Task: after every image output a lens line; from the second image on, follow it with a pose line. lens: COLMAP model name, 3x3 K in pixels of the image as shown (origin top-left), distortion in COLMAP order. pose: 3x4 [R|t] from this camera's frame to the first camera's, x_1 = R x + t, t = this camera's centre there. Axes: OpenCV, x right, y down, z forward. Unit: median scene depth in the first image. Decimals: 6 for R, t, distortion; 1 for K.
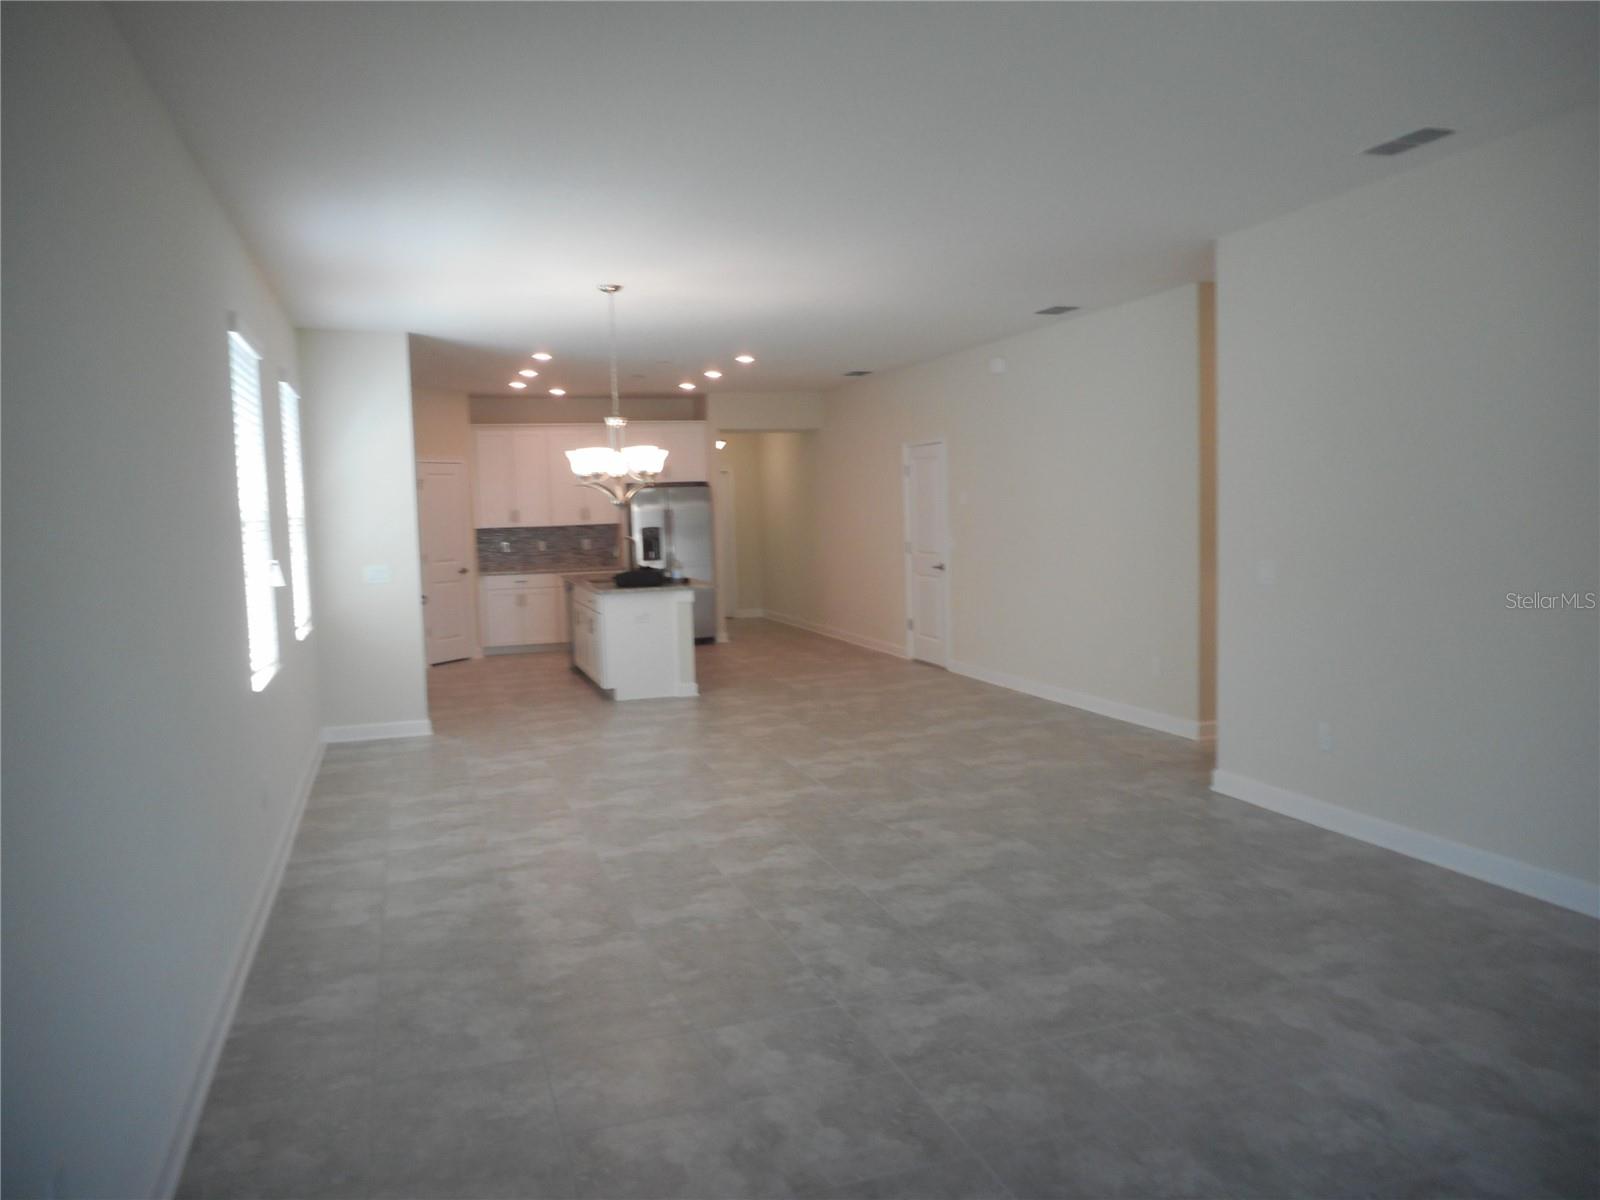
lens RADIAL K [[1179.5, 0, 804.4], [0, 1179.5, 601.0], [0, 0, 1]] dist [-0.026492, 0.017496]
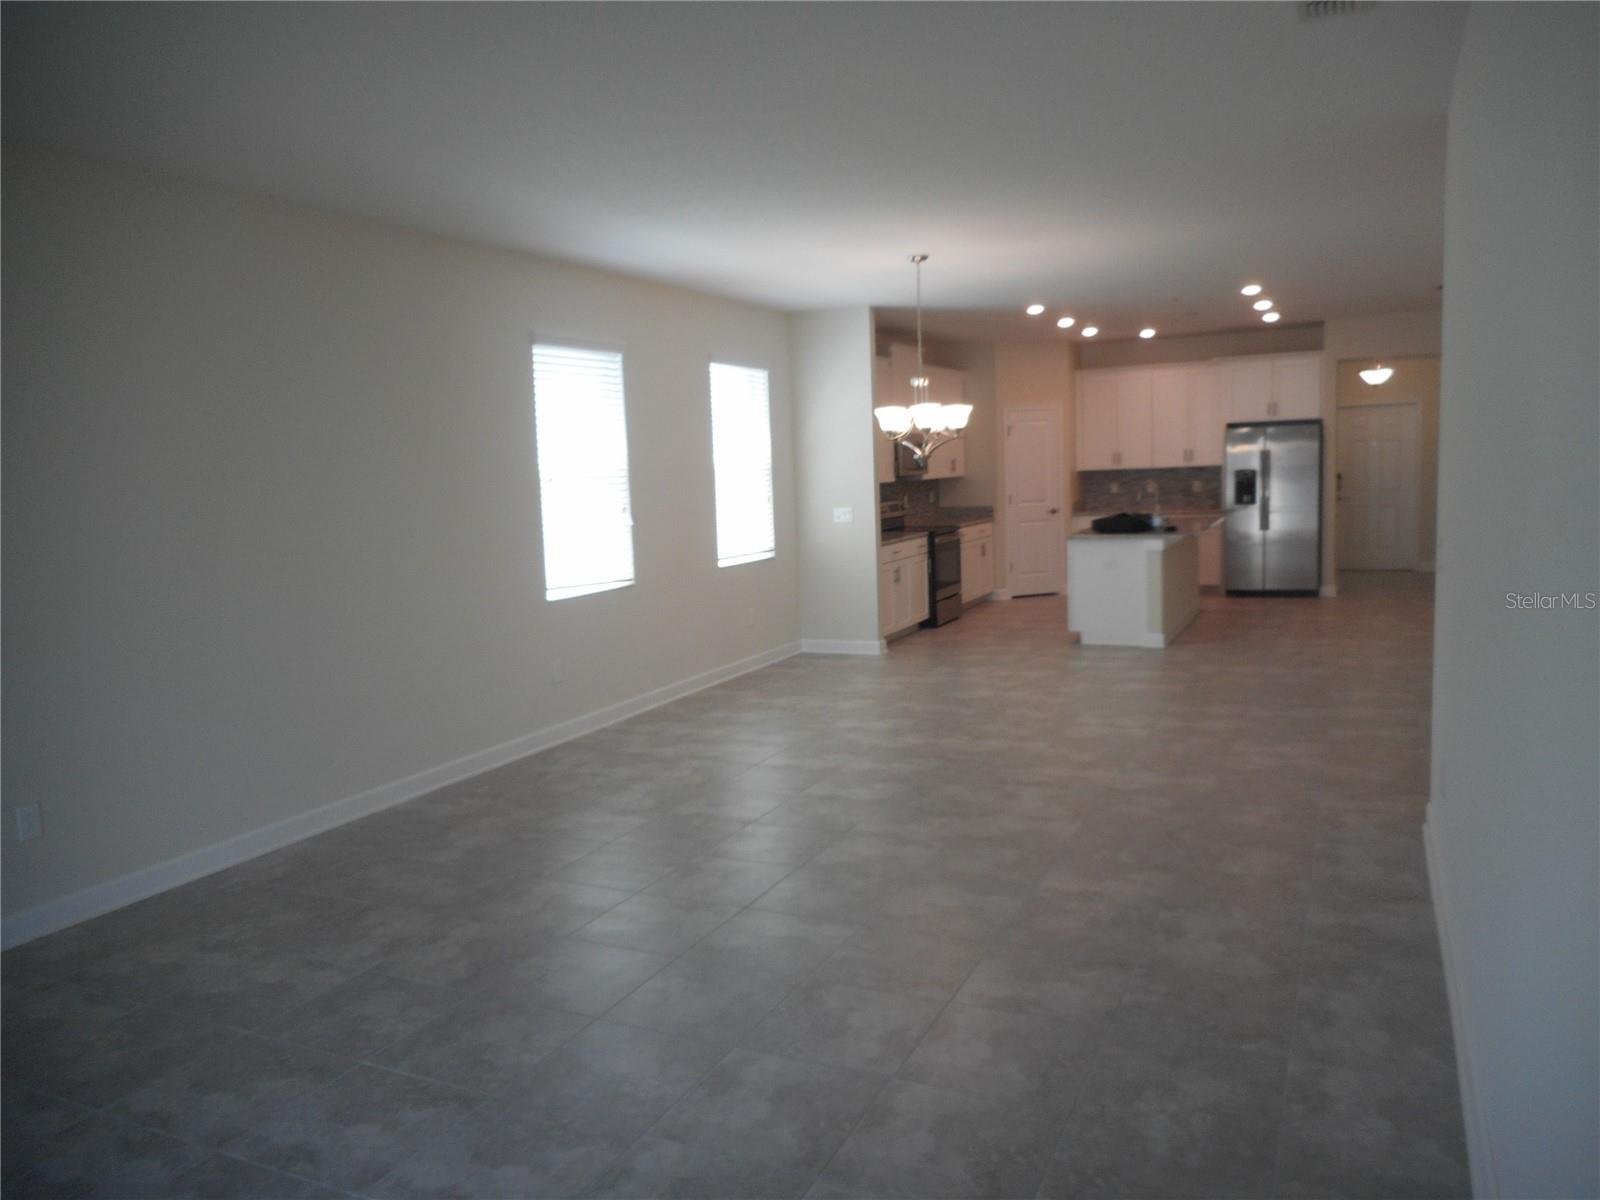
lens RADIAL K [[1179.5, 0, 796.4], [0, 1179.5, 595.6], [0, 0, 1]] dist [-0.026492, 0.017496]
pose [[0.700607, 0.074307, -0.709668, 0.297725], [-0.034748, 0.996936, 0.070082, -0.015514], [0.712701, -0.024440, 0.701042, 0.083881]]
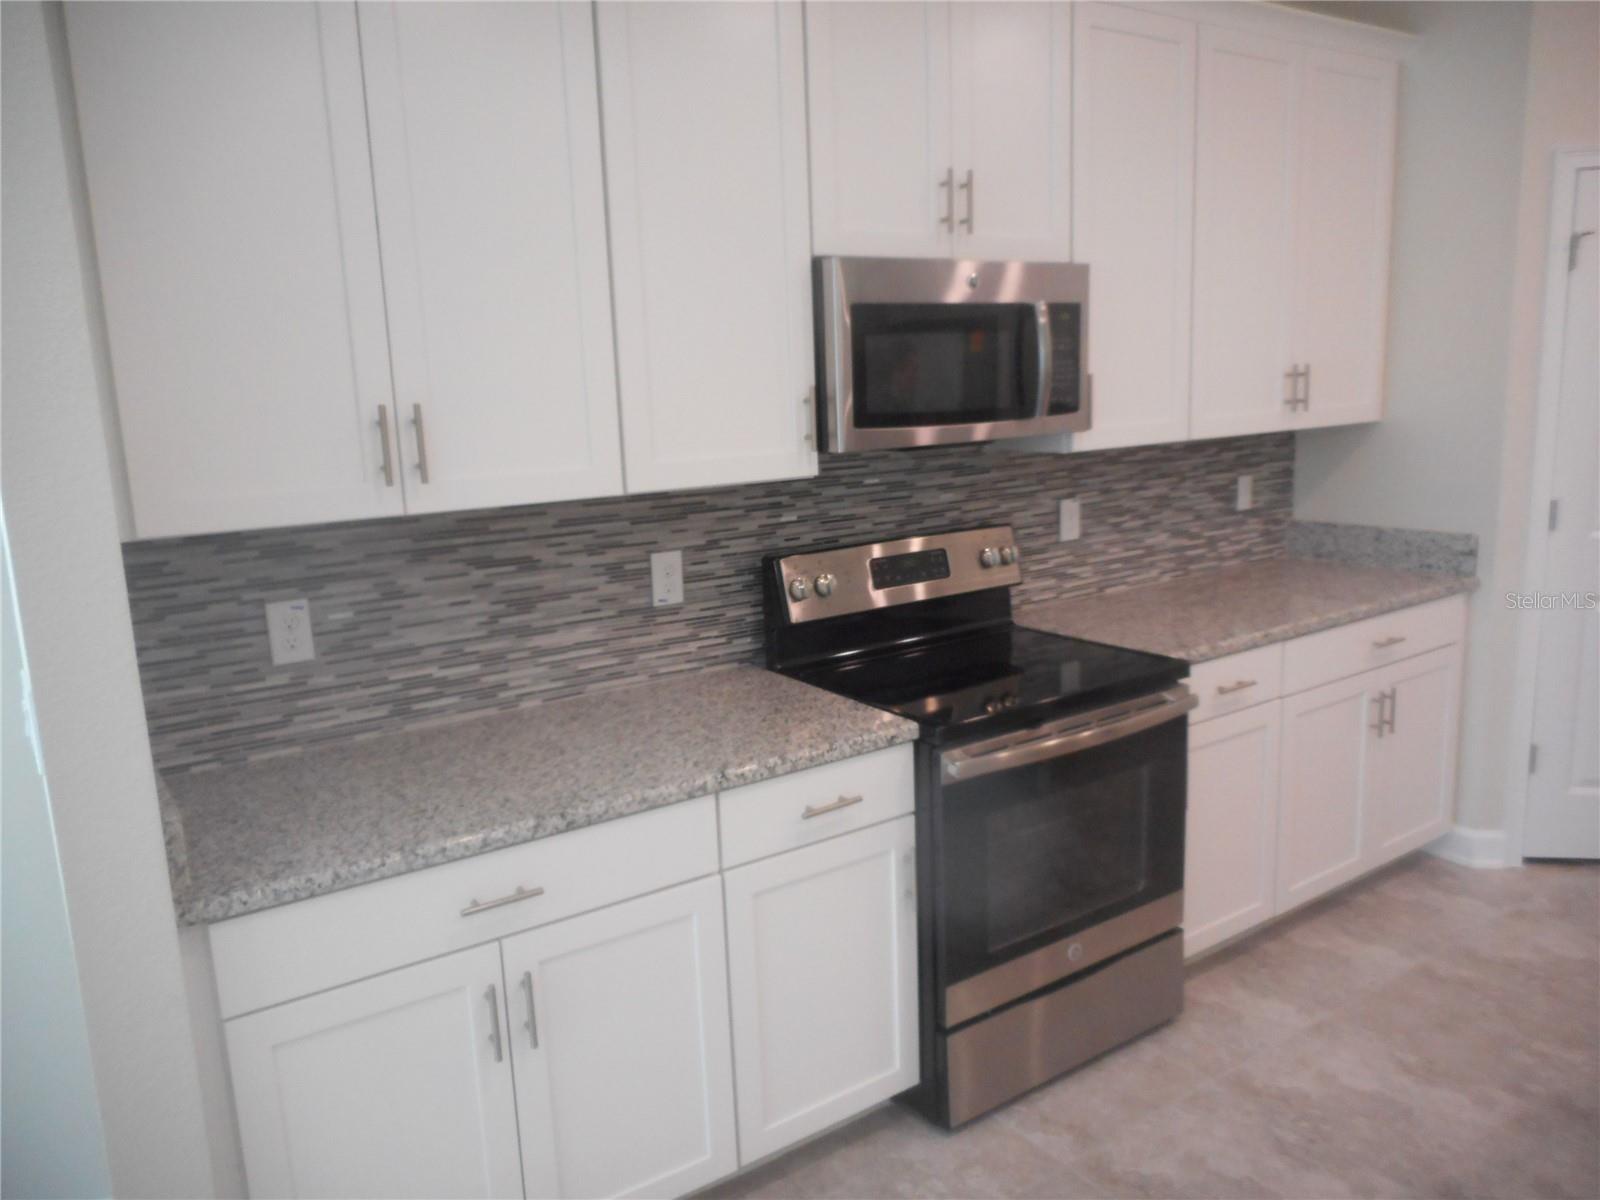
lens RADIAL K [[1179.5, 0, 796.2], [0, 1179.5, 600.7], [0, 0, 1]] dist [-0.026492, 0.017496]
pose [[0.244884, 0.188942, -0.950964, -0.081352], [-0.040900, 0.981968, 0.184570, -0.056427], [0.968689, -0.006304, 0.248196, 0.691499]]
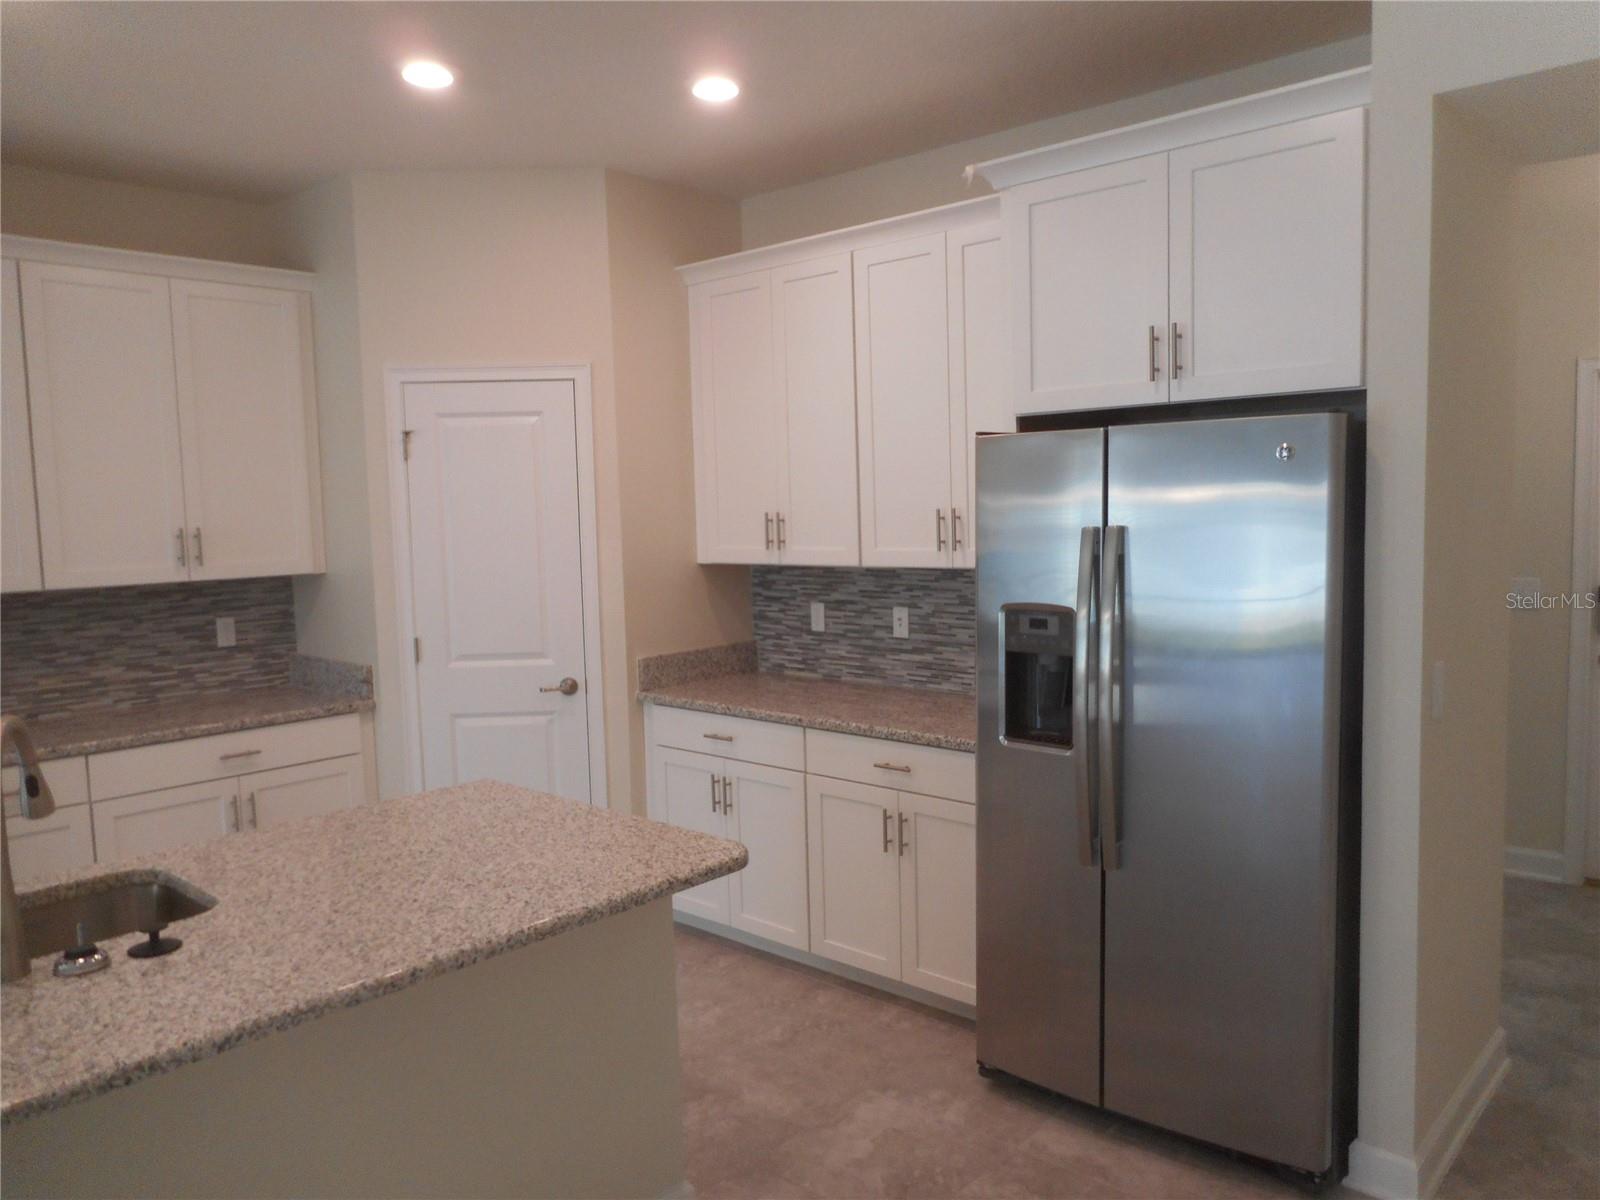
lens RADIAL K [[1179.5, 0, 797.5], [0, 1179.5, 599.2], [0, 0, 1]] dist [-0.026492, 0.017496]
pose [[0.481836, 0.080746, -0.872533, 0.049223], [-0.060891, 0.996424, 0.058586, -0.074119], [0.874143, 0.024901, 0.485029, 0.857533]]
